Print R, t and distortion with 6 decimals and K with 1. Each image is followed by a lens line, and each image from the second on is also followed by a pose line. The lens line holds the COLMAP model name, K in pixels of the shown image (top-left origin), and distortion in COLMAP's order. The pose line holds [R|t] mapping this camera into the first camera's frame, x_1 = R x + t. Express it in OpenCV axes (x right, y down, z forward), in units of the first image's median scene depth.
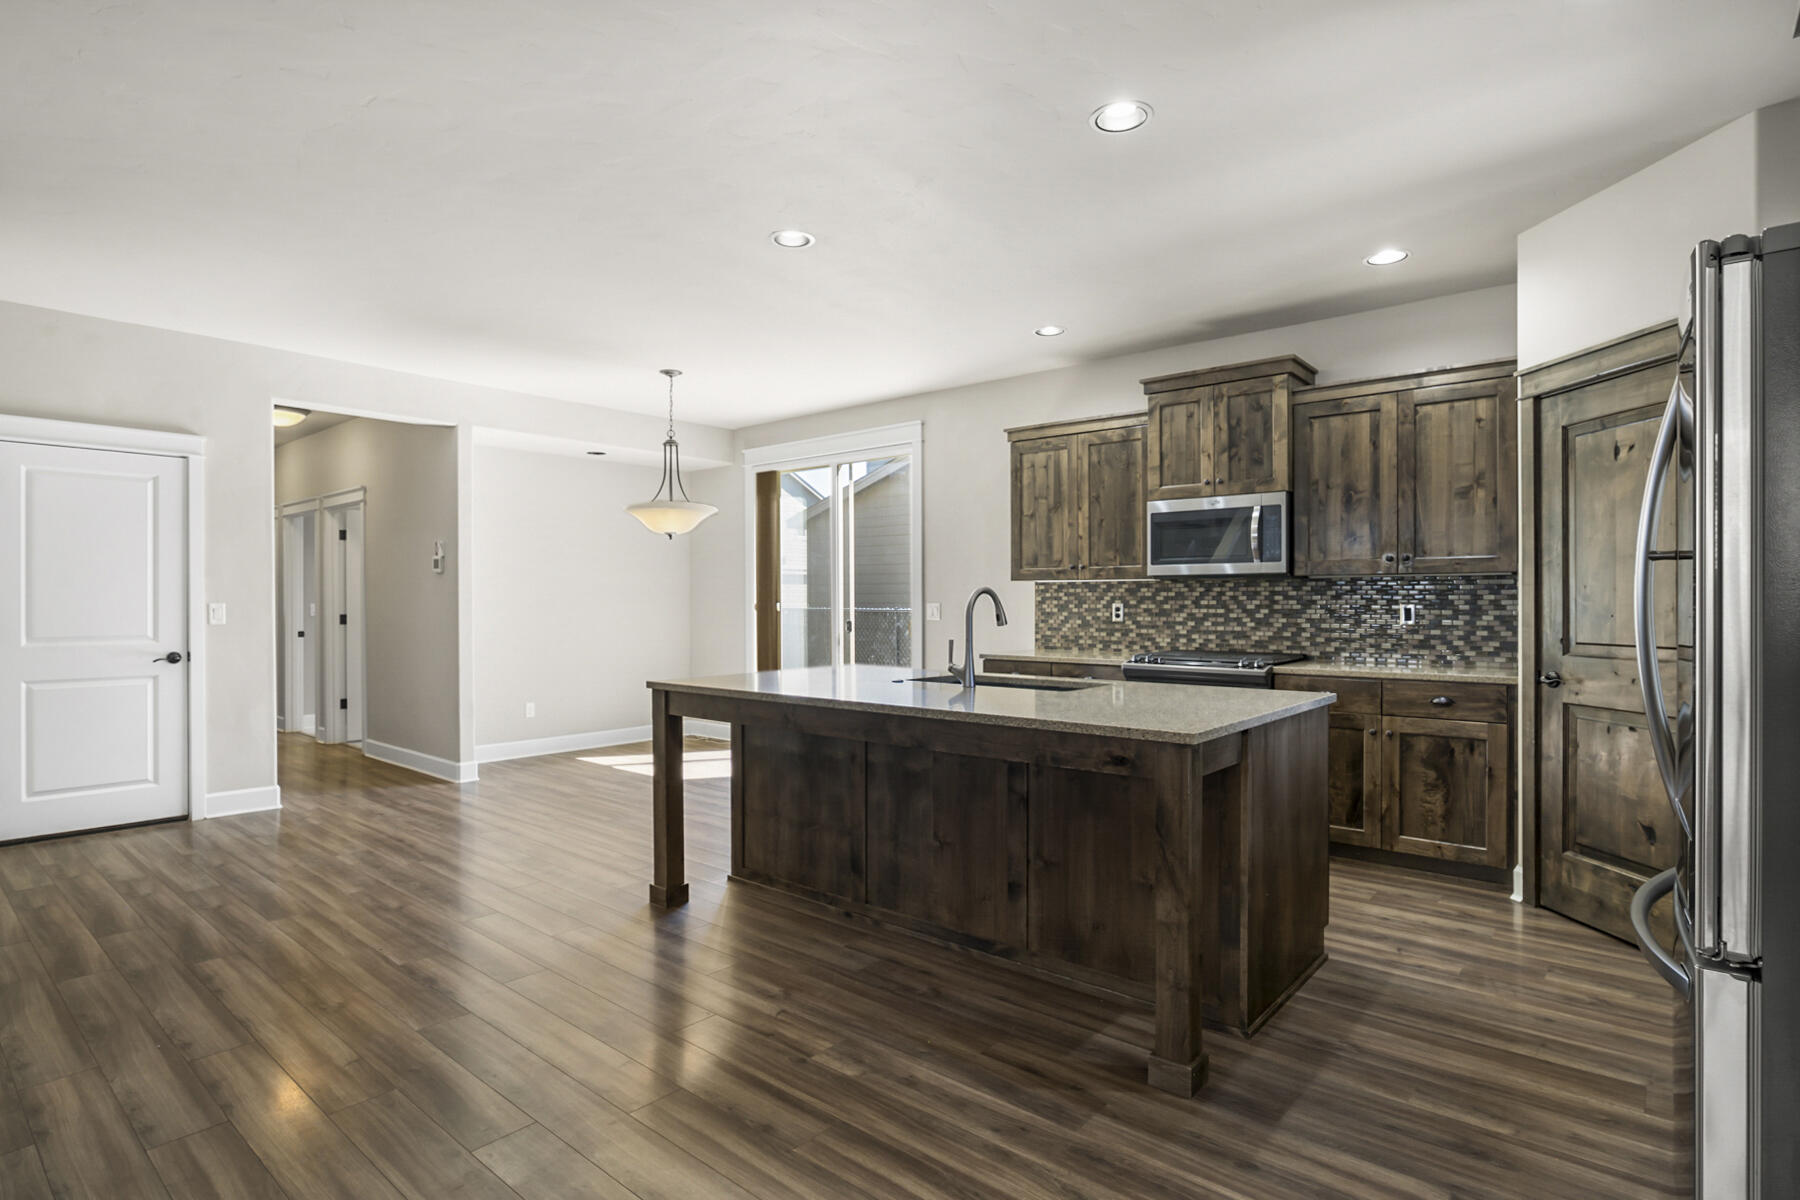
lens RADIAL K [[915.5, 0, 898.7], [0, 915.5, 601.5], [0, 0, 1]] dist [-0.032791, 0.023834]
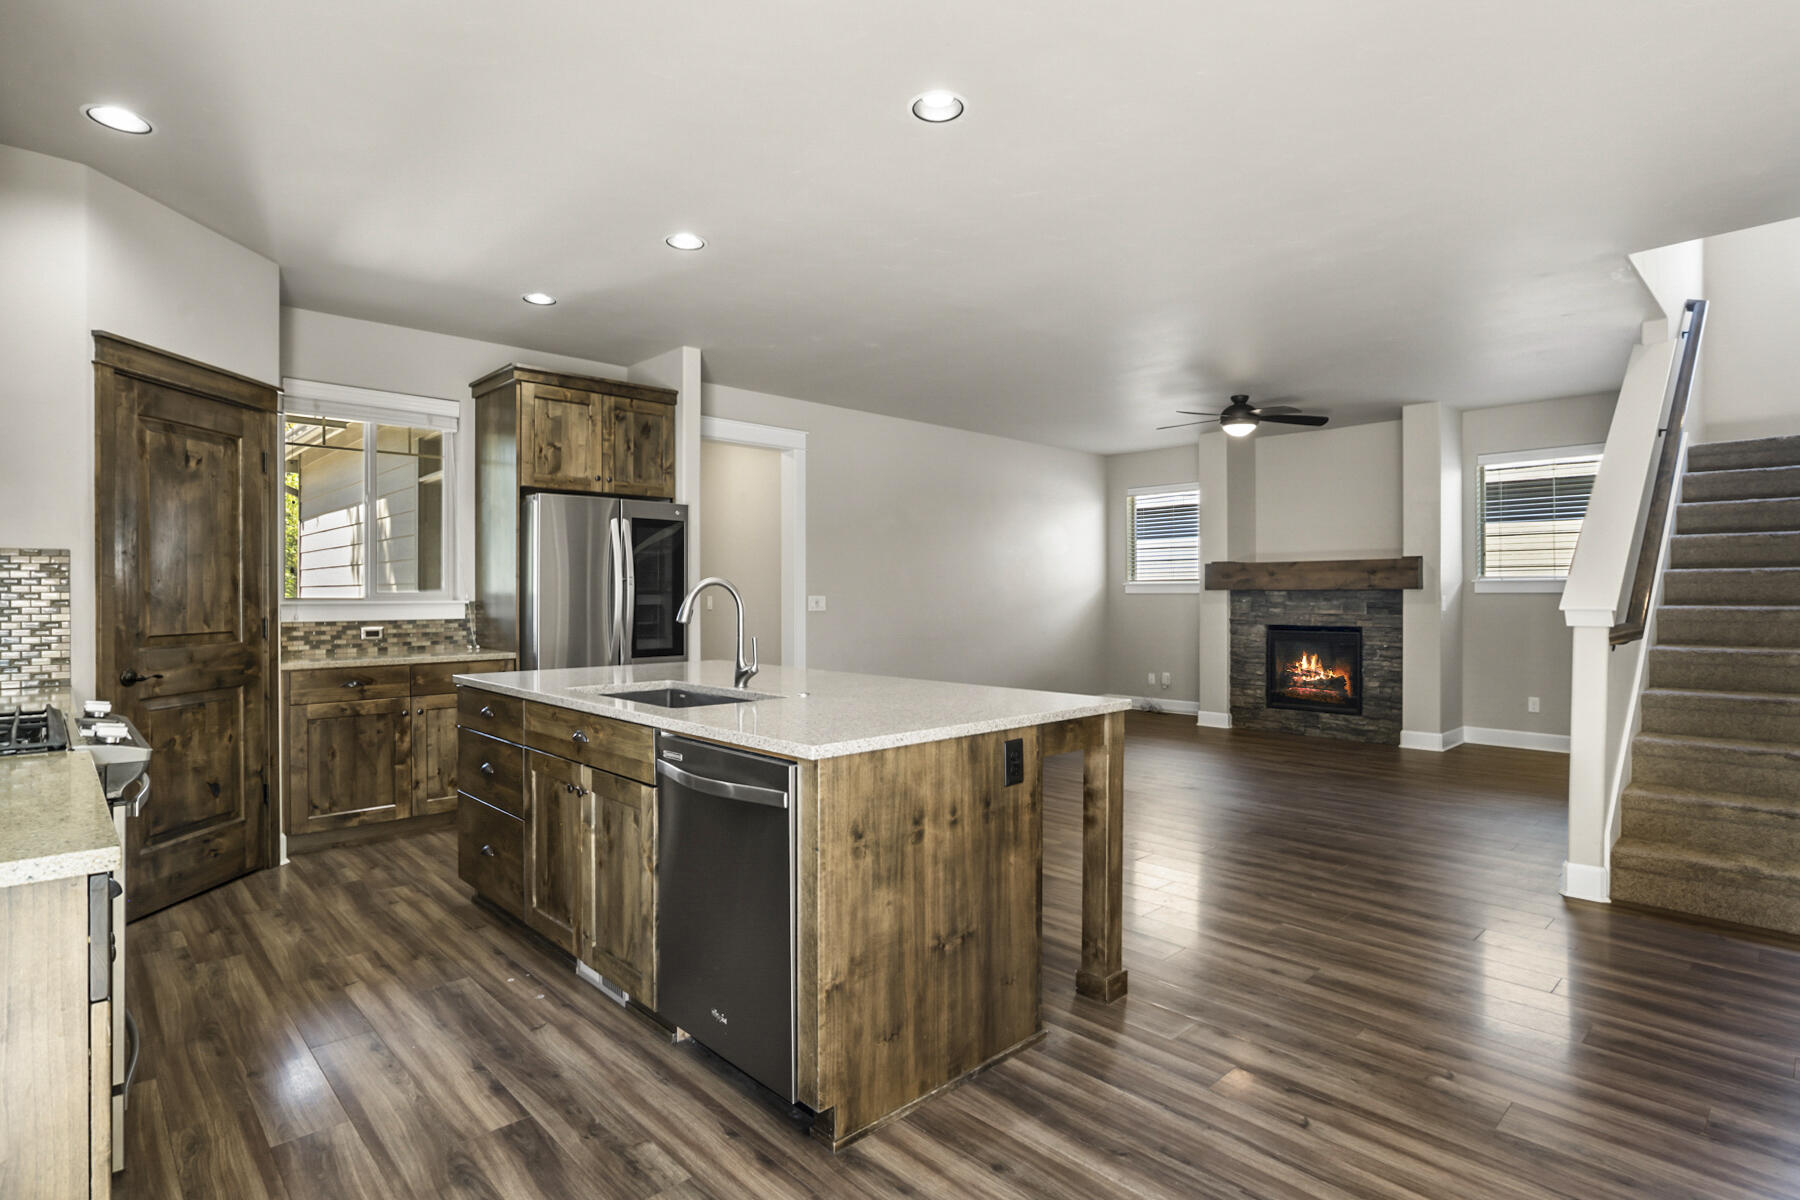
lens RADIAL K [[907.4, 0, 902.5], [0, 907.4, 600.8], [0, 0, 1]] dist [-0.020254, 0.008808]
pose [[-0.995022, 0.000202, 0.099658, -0.121348], [0.000927, 0.999973, 0.007227, -0.000019], [-0.099654, 0.007283, -0.994996, 1.299457]]
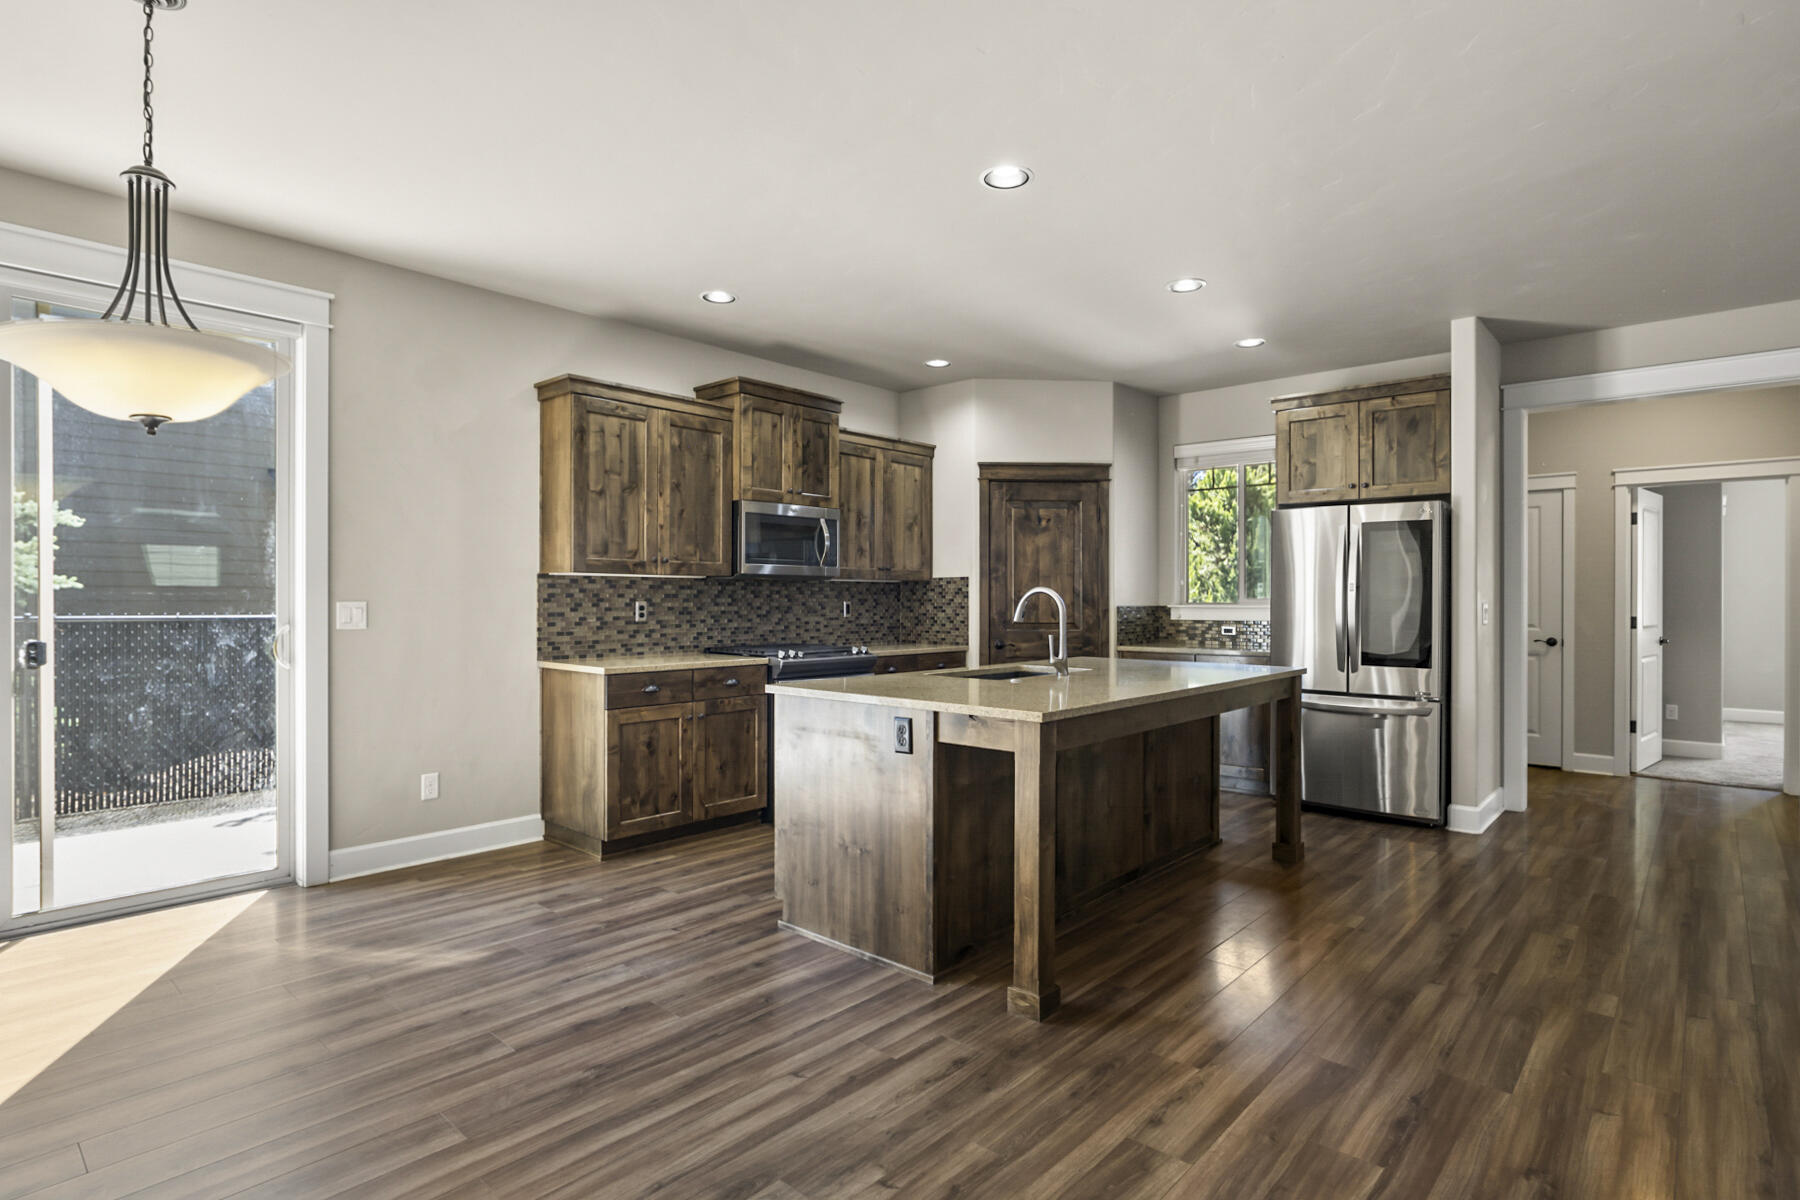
lens RADIAL K [[915.5, 0, 898.7], [0, 915.5, 601.5], [0, 0, 1]] dist [-0.032791, 0.023834]
pose [[0.024176, -0.002708, 0.999704, -0.729443], [-0.001963, 0.999994, 0.002757, -0.000966], [-0.999706, -0.002030, 0.024170, 0.807942]]
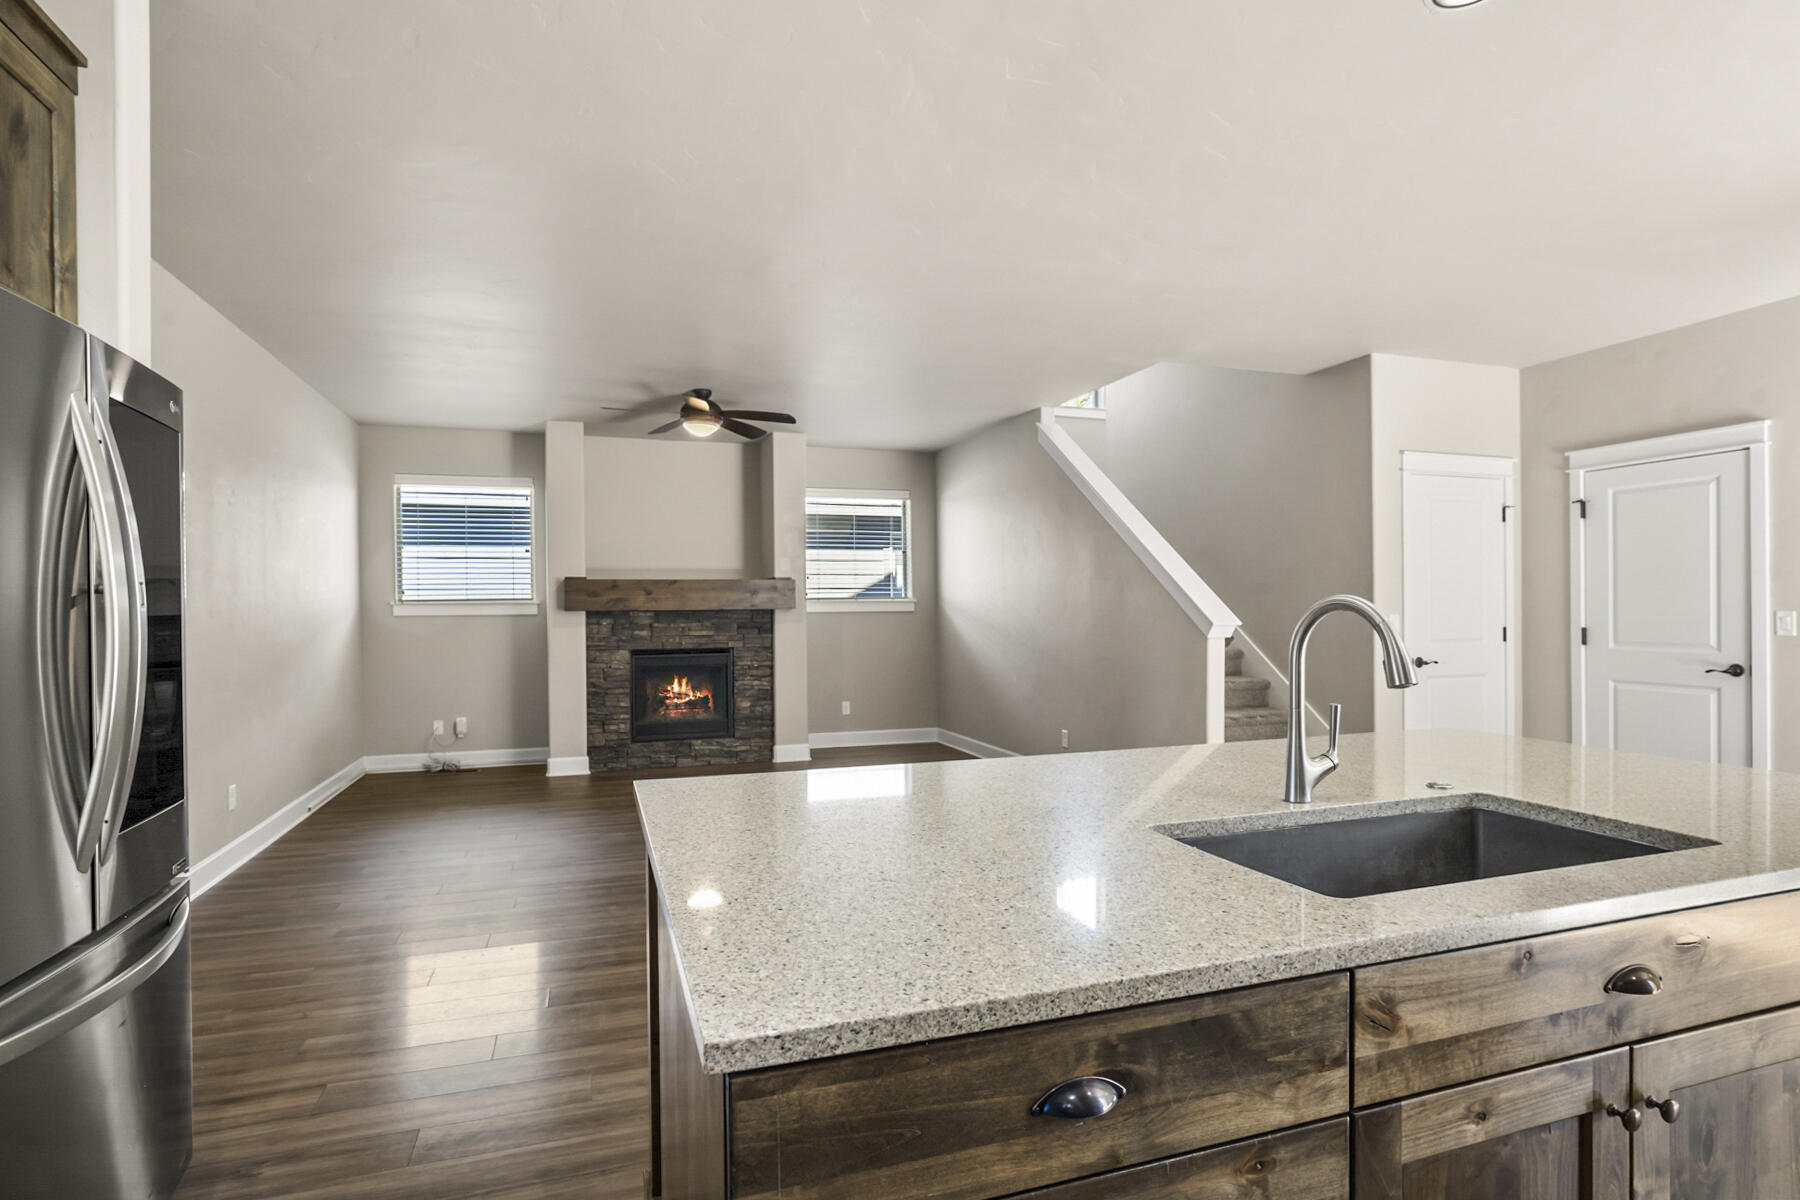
lens RADIAL K [[913.7, 0, 897.0], [0, 913.7, 615.3], [0, 0, 1]] dist [-0.020694, 0.000542]
pose [[-0.516376, 0.011121, -0.856290, 0.411023], [0.008290, 0.999934, 0.007988, -0.007722], [0.856322, -0.002974, -0.516434, 0.739178]]
